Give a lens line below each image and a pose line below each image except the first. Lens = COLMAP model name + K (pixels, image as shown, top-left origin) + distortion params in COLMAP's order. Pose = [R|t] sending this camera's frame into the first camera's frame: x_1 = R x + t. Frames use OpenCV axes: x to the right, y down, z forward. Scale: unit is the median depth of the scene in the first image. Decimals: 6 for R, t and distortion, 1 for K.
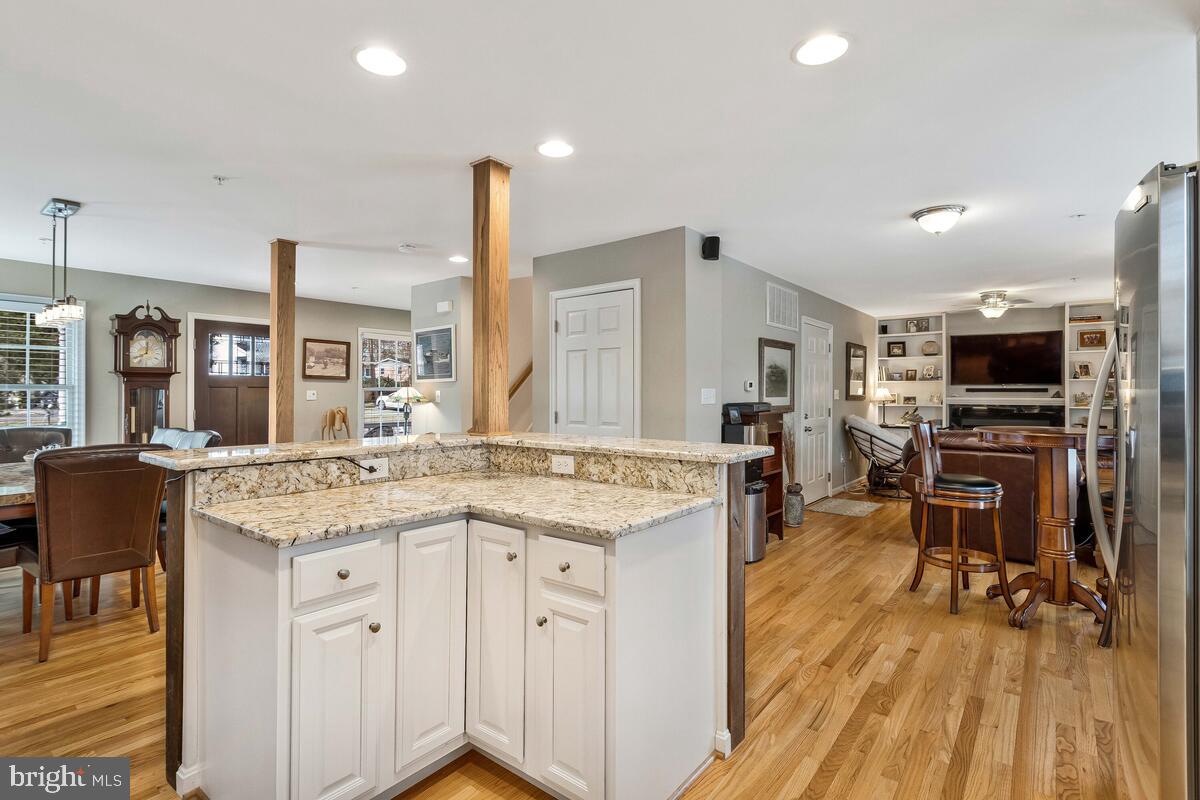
lens RADIAL K [[577.5, 0, 598.6], [0, 577.5, 395.5], [0, 0, 1]] dist [-0.001678, 0.002793]
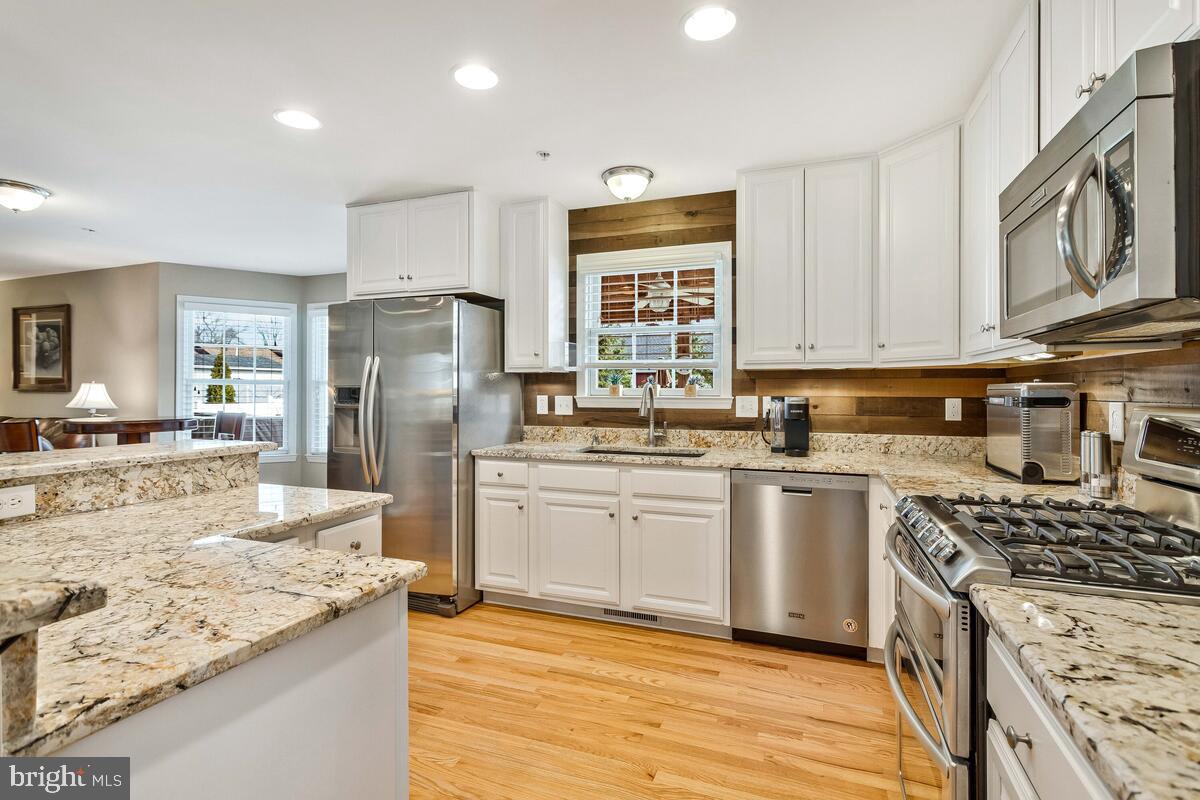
lens RADIAL K [[577.5, 0, 593.4], [0, 577.5, 392.1], [0, 0, 1]] dist [-0.001678, 0.002793]
pose [[-0.286372, -0.004488, 0.958108, -0.273682], [0.000893, 0.999987, 0.004951, 0.000408], [-0.958118, 0.002274, -0.286364, 0.196624]]
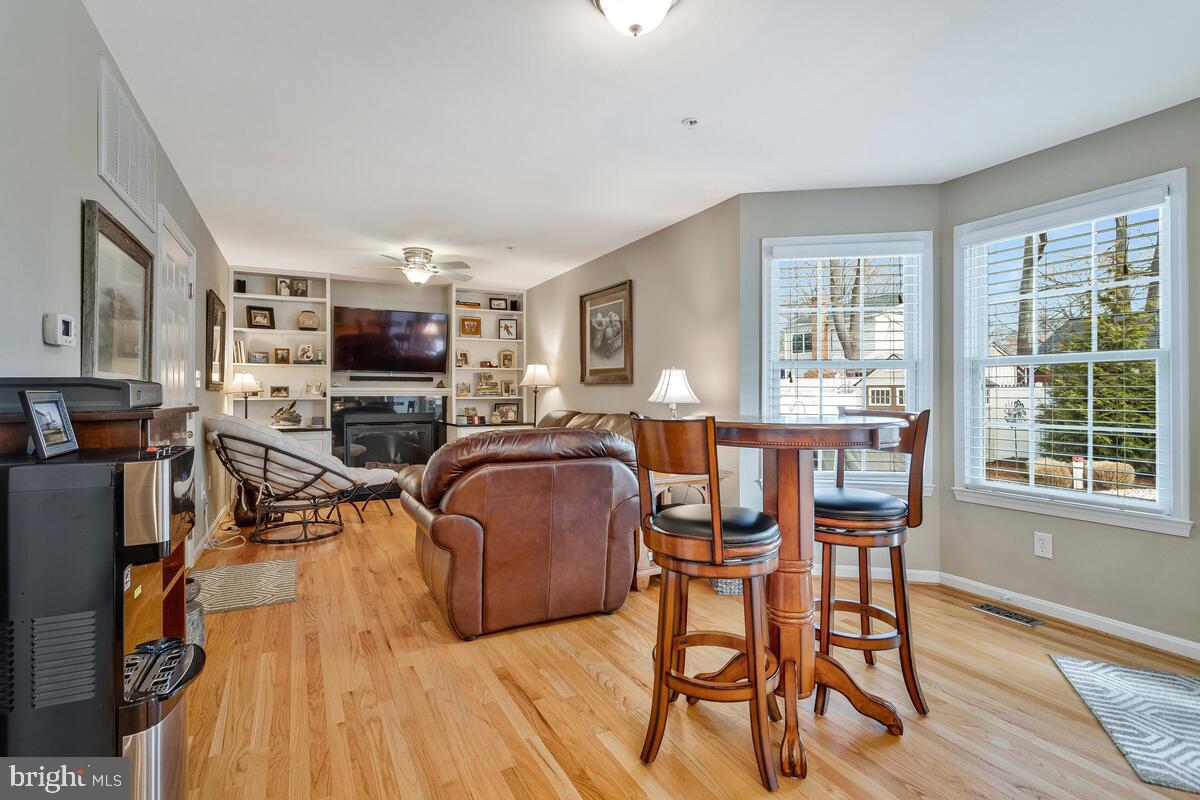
lens RADIAL K [[577.5, 0, 594.6], [0, 577.5, 400.0], [0, 0, 1]] dist [-0.001678, 0.002793]
pose [[0.417673, -0.014840, 0.908476, 0.066921], [0.005580, 0.999890, 0.013768, 0.012912], [-0.908580, -0.000682, 0.417710, 0.418451]]
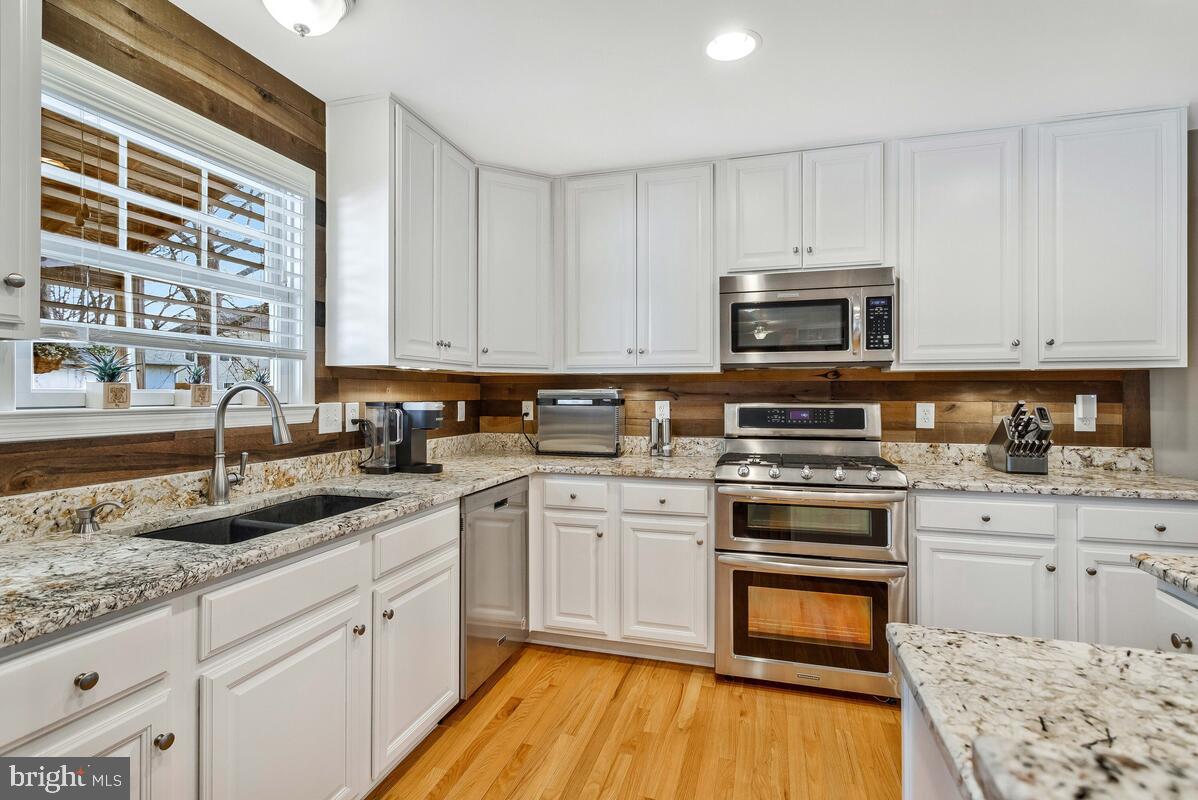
lens RADIAL K [[576.5, 0, 589.7], [0, 576.5, 392.3], [0, 0, 1]] dist [-0.001678, 0.002793]
pose [[-0.934567, -0.002734, -0.355777, 0.113057], [-0.001269, 0.999990, -0.004351, 0.001411], [0.355786, -0.003614, -0.934561, 0.299975]]
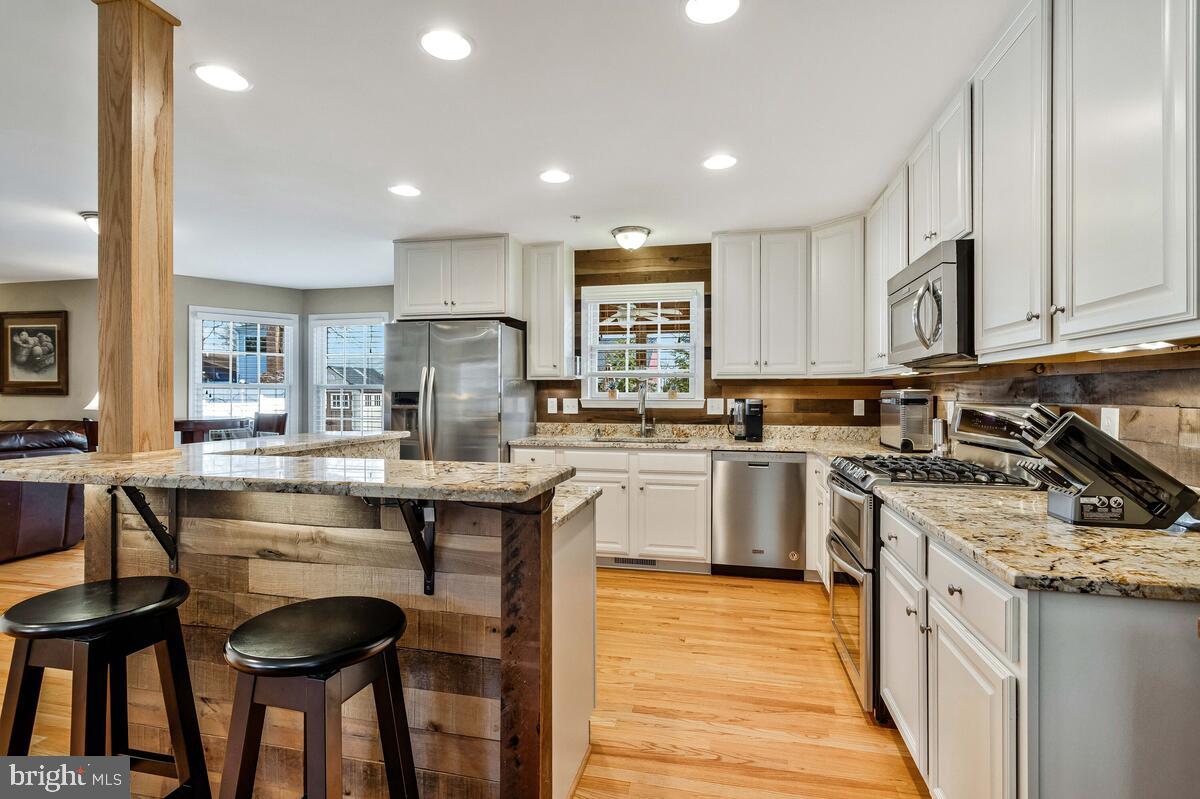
lens RADIAL K [[577.5, 0, 599.3], [0, 577.5, 399.4], [0, 0, 1]] dist [-0.001678, 0.002793]
pose [[-0.422762, -0.009232, 0.906194, -0.373660], [-0.000089, 0.999949, 0.010145, 0.000620], [-0.906241, 0.004208, -0.422741, 0.320582]]
